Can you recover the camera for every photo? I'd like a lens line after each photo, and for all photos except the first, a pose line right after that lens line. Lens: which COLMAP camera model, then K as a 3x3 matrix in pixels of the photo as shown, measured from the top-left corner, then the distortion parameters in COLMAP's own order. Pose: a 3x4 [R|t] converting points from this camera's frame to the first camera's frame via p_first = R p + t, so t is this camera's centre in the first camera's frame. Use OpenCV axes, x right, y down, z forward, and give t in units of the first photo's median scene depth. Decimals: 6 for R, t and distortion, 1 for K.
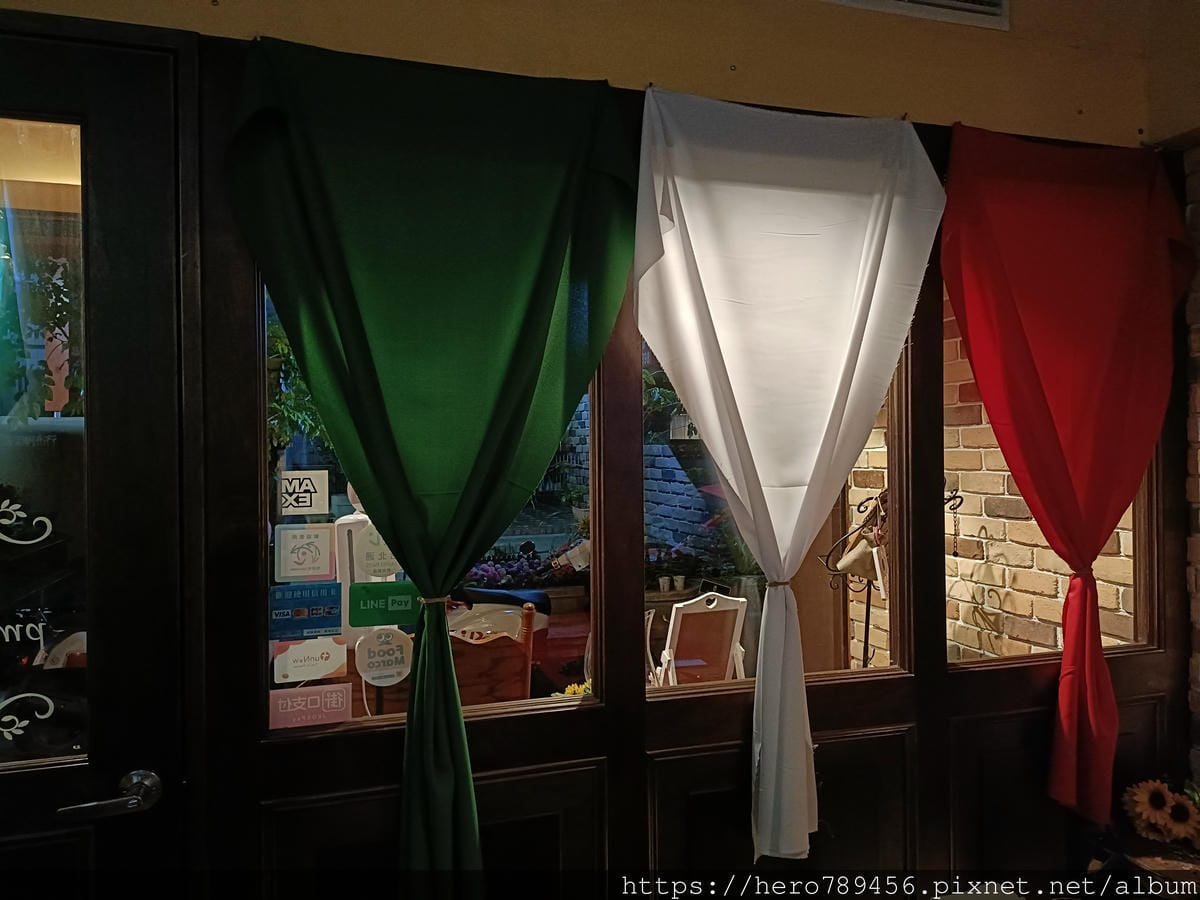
lens RADIAL K [[867.6, 0, 596.2], [0, 867.6, 455.4], [0, 0, 1]] dist [0.063760, -0.065954]
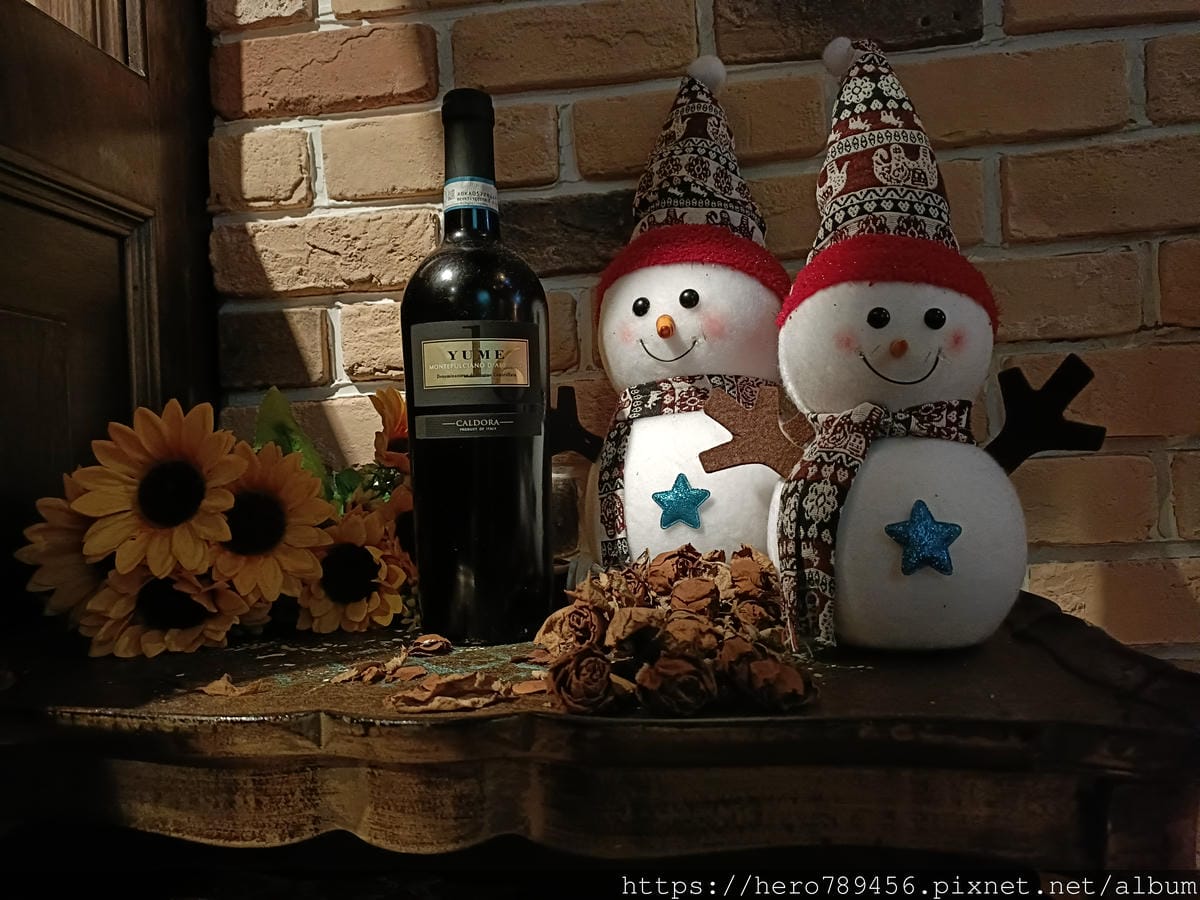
lens RADIAL K [[867.6, 0, 601.4], [0, 867.6, 453.6], [0, 0, 1]] dist [0.063760, -0.065954]
pose [[0.418669, -0.018660, 0.907947, 0.462079], [0.042219, 0.999108, 0.001065, 0.385927], [-0.907157, 0.037887, 0.419083, 0.783930]]
